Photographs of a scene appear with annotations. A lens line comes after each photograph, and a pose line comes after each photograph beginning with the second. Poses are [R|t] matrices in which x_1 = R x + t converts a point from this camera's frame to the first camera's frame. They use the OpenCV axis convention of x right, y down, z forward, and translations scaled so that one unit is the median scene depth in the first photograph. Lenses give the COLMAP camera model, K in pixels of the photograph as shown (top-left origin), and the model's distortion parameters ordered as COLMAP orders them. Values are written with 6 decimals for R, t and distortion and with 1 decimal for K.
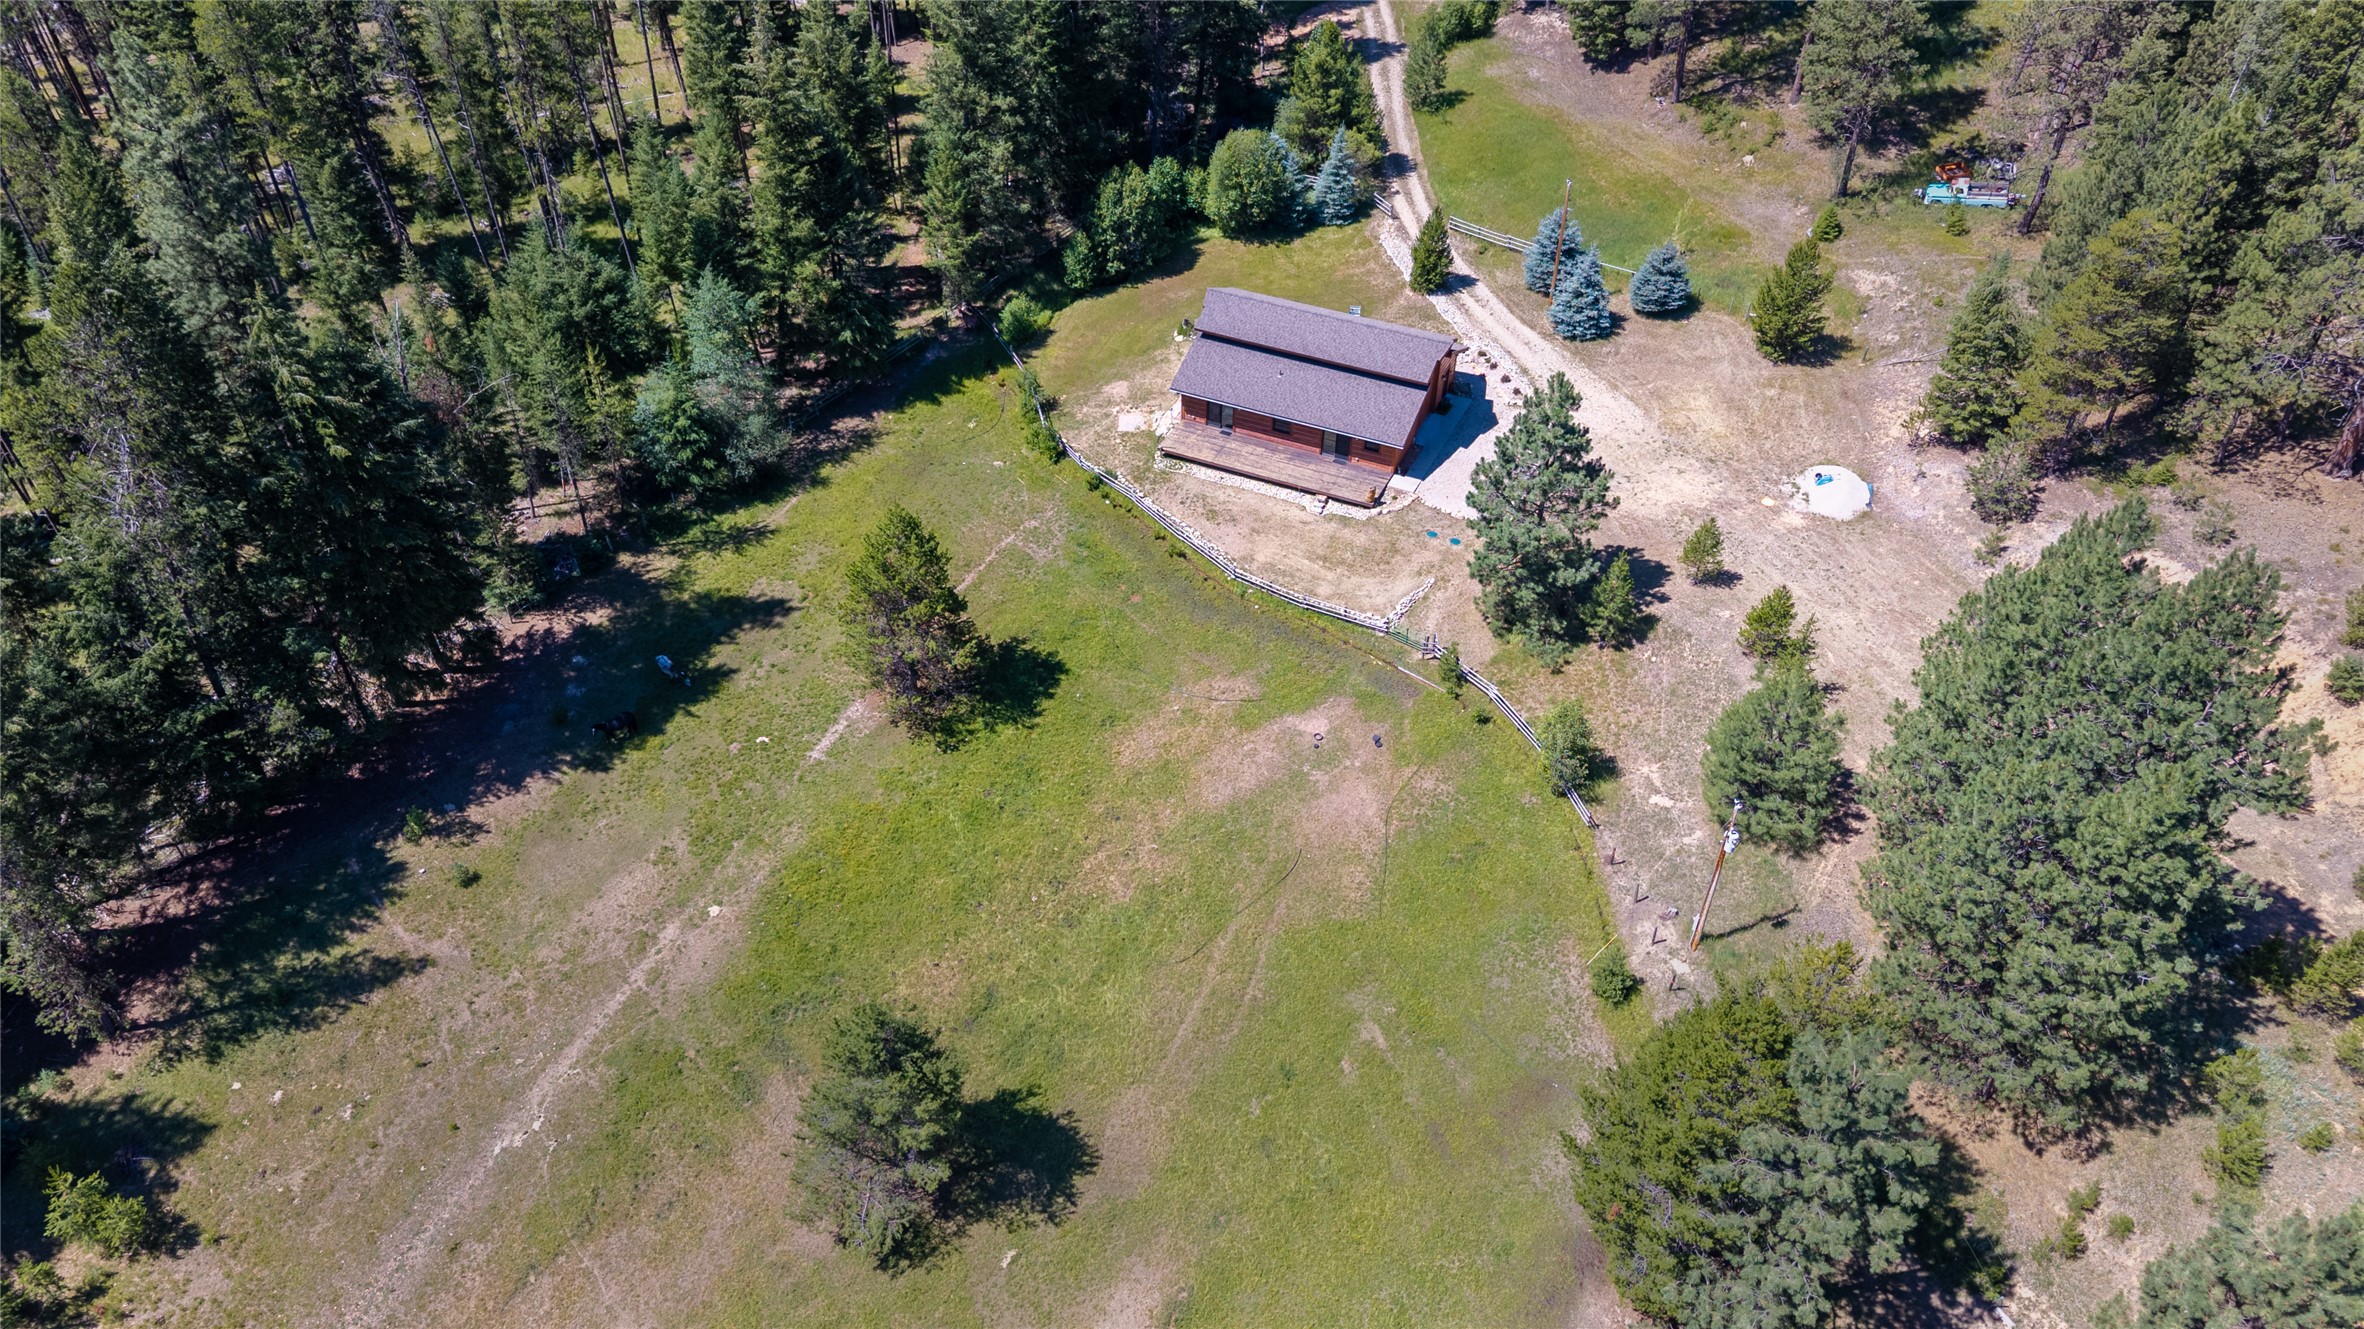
lens RADIAL K [[1665.8, 0, 1191.8], [0, 1665.8, 706.2], [0, 0, 1]] dist [0.061982, -0.079075]
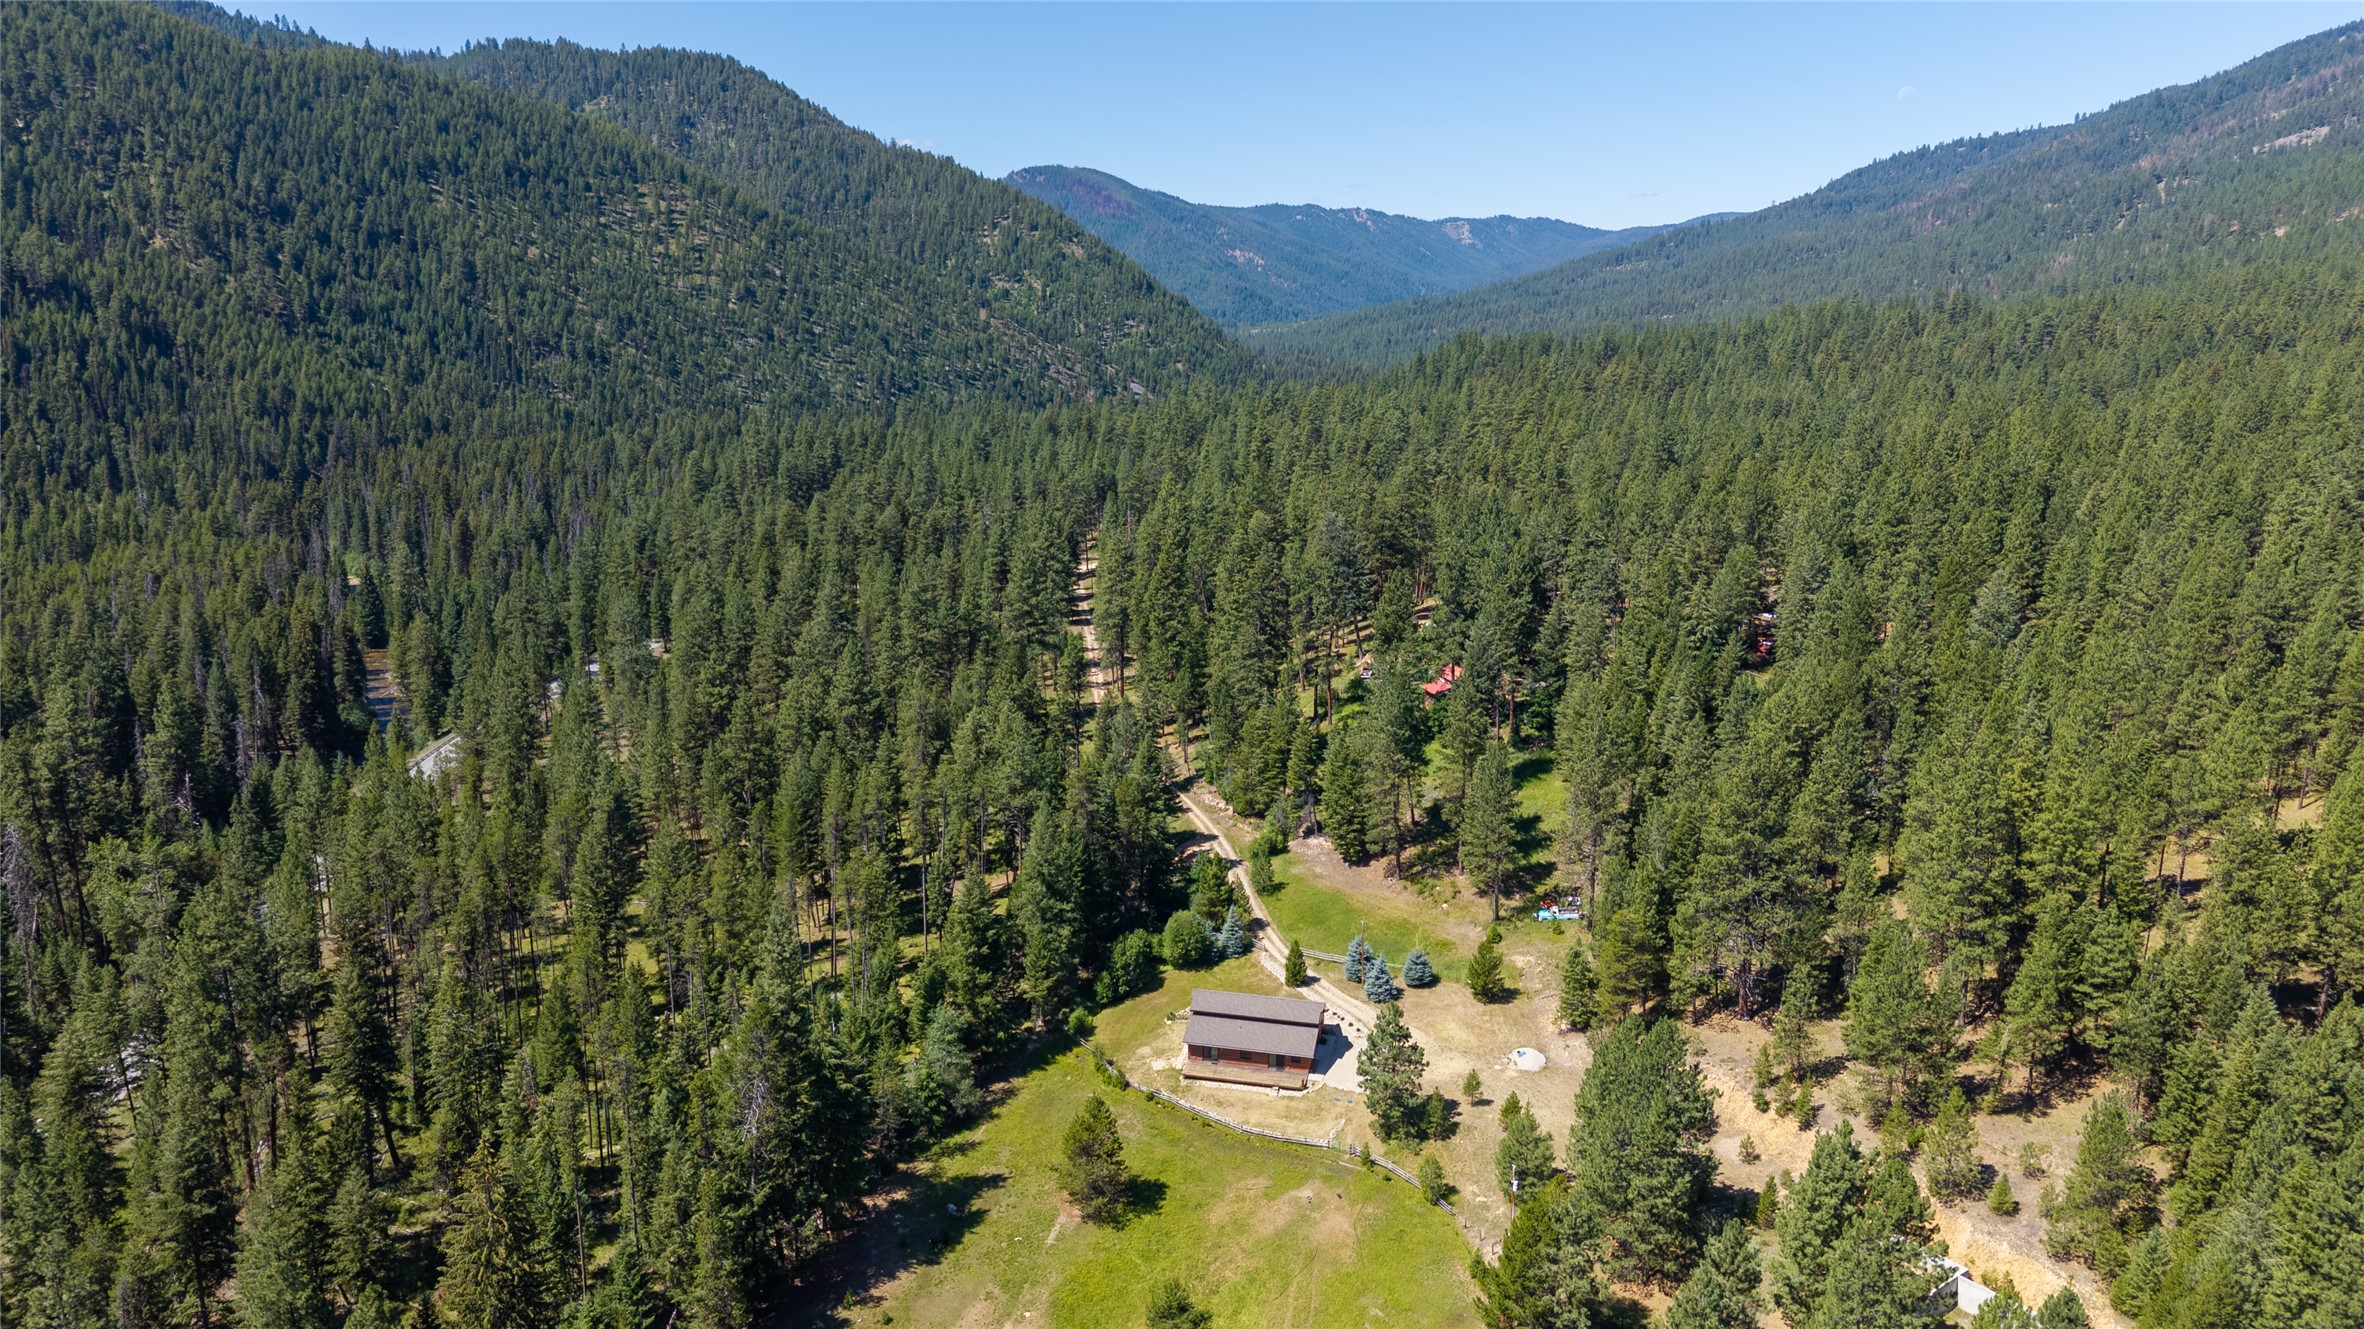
lens RADIAL K [[1657.3, 0, 1189.0], [0, 1657.3, 611.6], [0, 0, 1]] dist [0.055493, -0.038589]
pose [[0.981327, -0.049234, 0.185941, -0.324128], [0.135107, 0.864496, -0.484142, 0.291470], [-0.136909, 0.500223, 0.855004, -0.825943]]
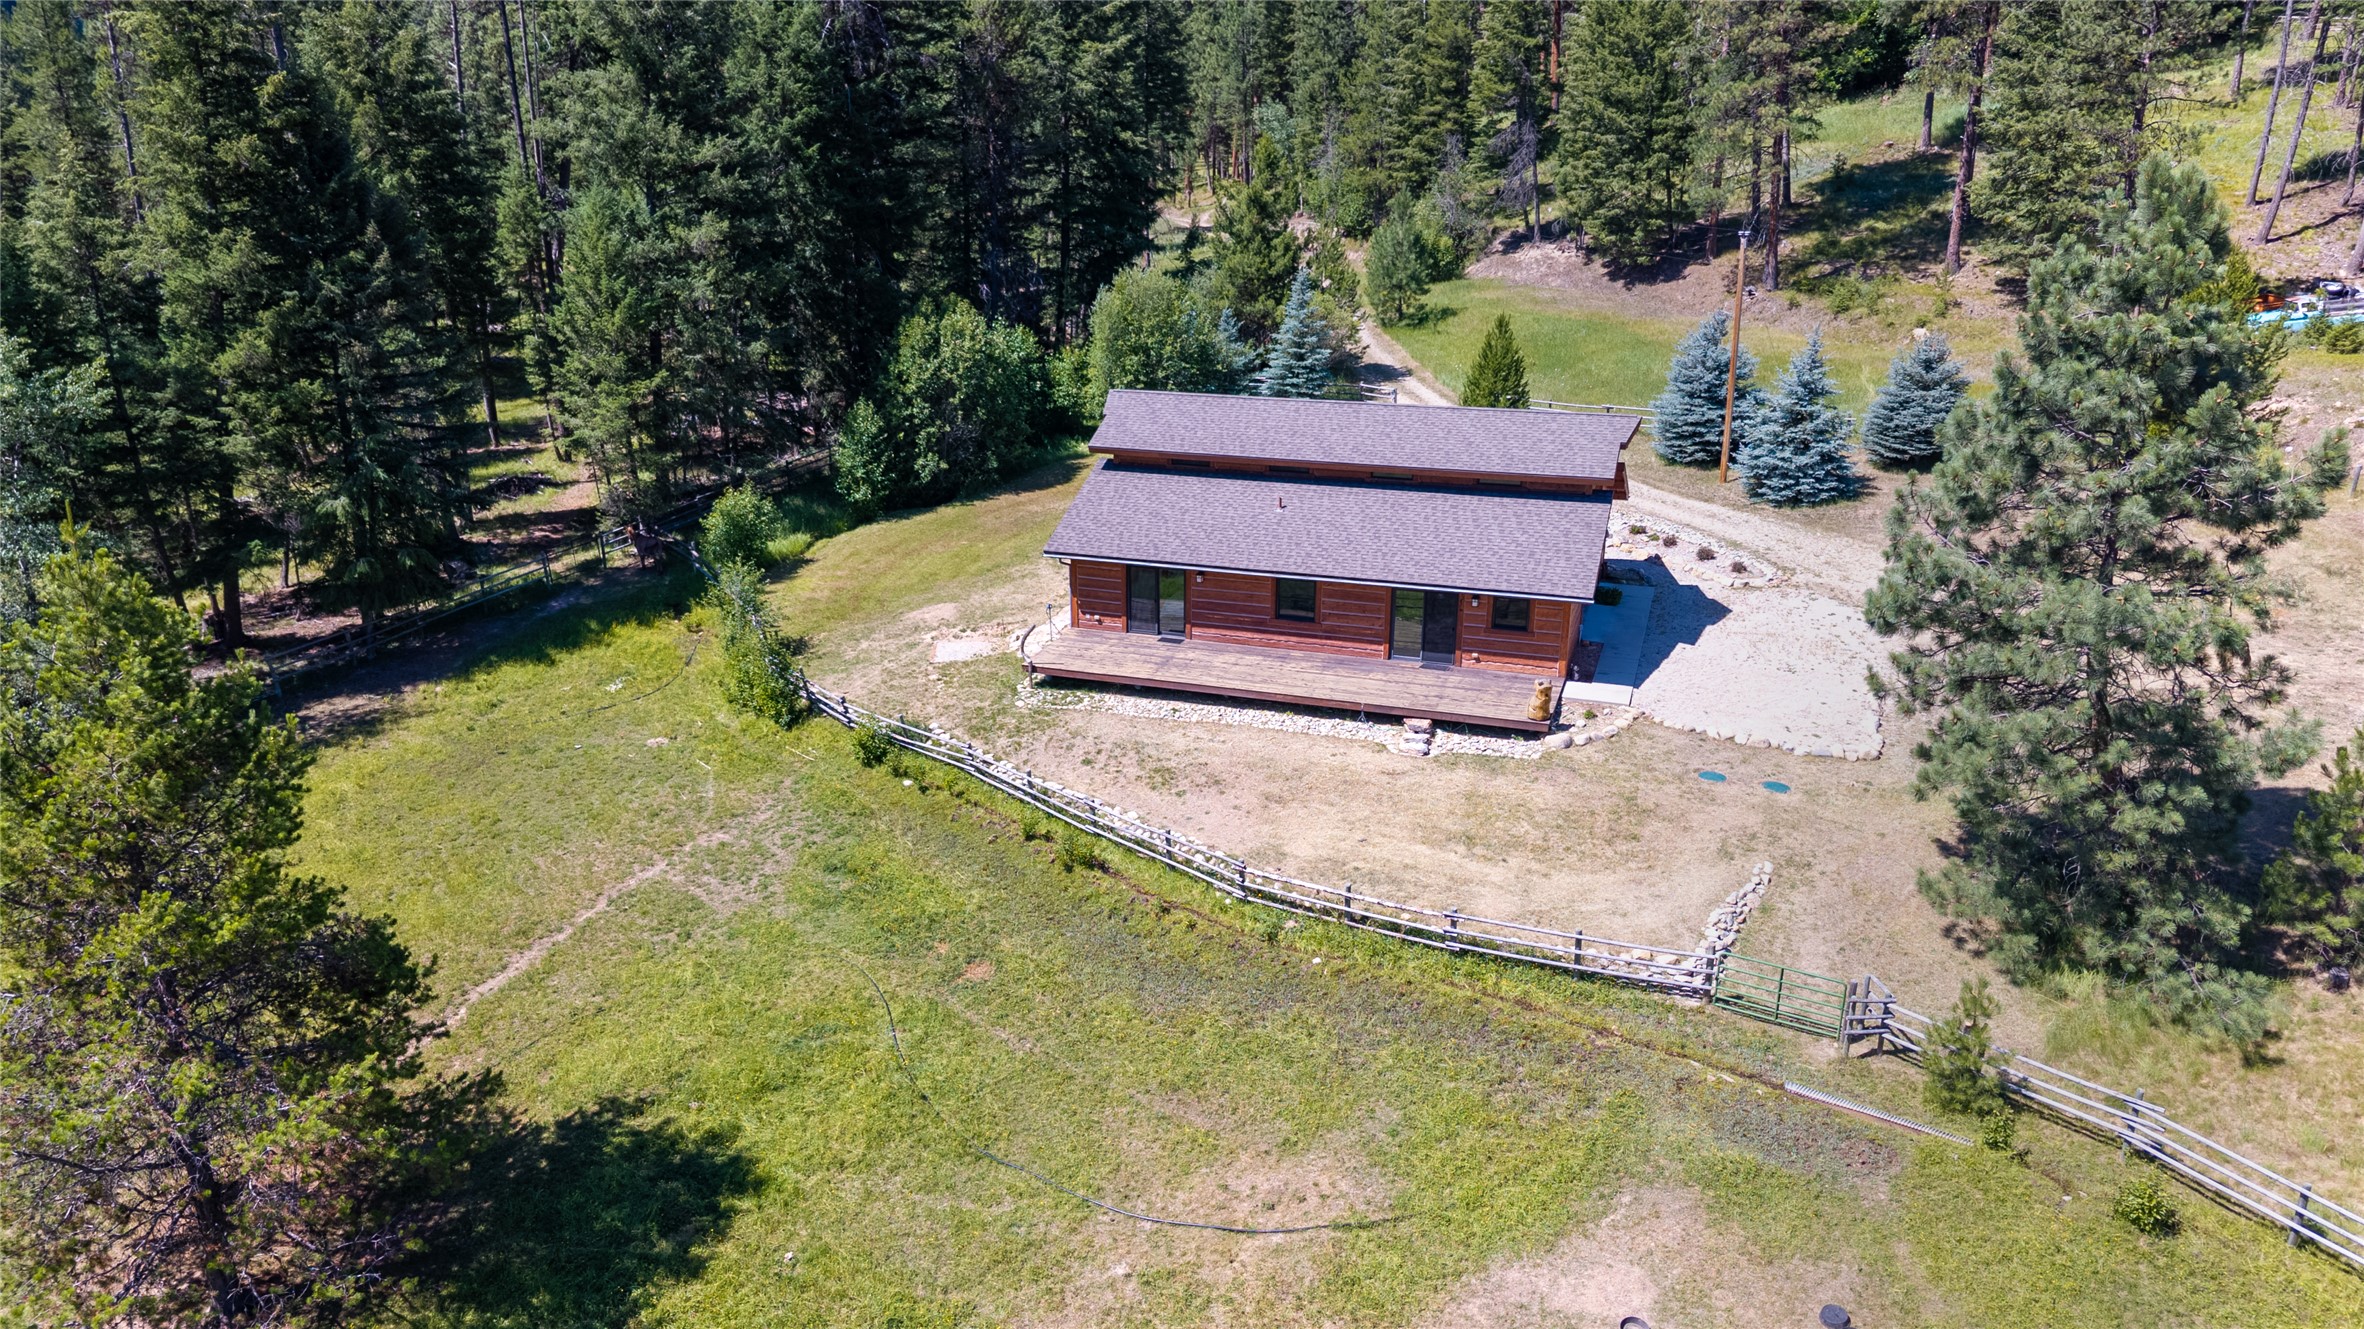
lens RADIAL K [[1654.8, 0, 1220.2], [0, 1654.8, 663.5], [0, 0, 1]] dist [0.049616, -0.102037]
pose [[0.992583, -0.043954, 0.113344, -0.017630], [0.083574, 0.923806, -0.373628, 0.011273], [-0.088286, 0.380329, 0.920628, 0.579576]]
